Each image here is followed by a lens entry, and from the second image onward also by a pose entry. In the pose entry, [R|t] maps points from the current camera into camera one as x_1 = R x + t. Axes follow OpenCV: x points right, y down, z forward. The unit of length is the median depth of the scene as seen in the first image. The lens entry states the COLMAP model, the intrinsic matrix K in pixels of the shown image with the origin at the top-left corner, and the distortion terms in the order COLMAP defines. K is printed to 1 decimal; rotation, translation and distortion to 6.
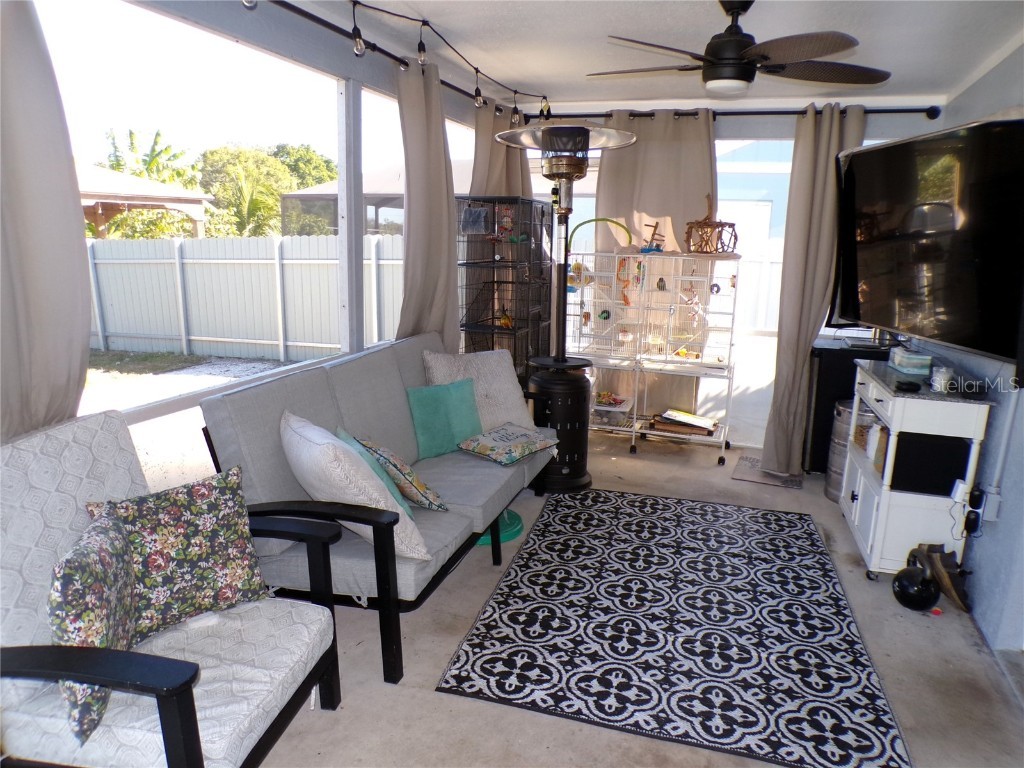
lens RADIAL K [[693.1, 0, 513.6], [0, 693.1, 384.7], [0, 0, 1]] dist [-0.049451, 0.024931]
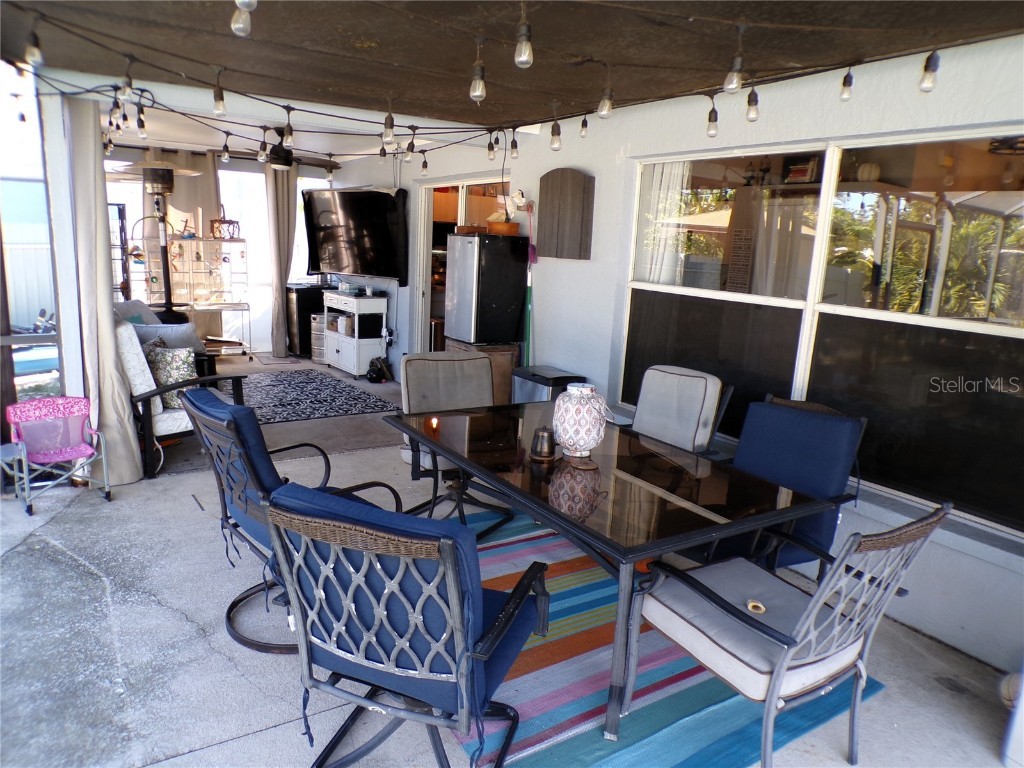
lens RADIAL K [[693.1, 0, 513.6], [0, 693.1, 384.7], [0, 0, 1]] dist [-0.049451, 0.024931]
pose [[0.607051, -0.162190, 0.777935, -0.995381], [0.138068, 0.985588, 0.097743, 0.146859], [-0.782576, 0.048073, 0.620696, -0.889482]]
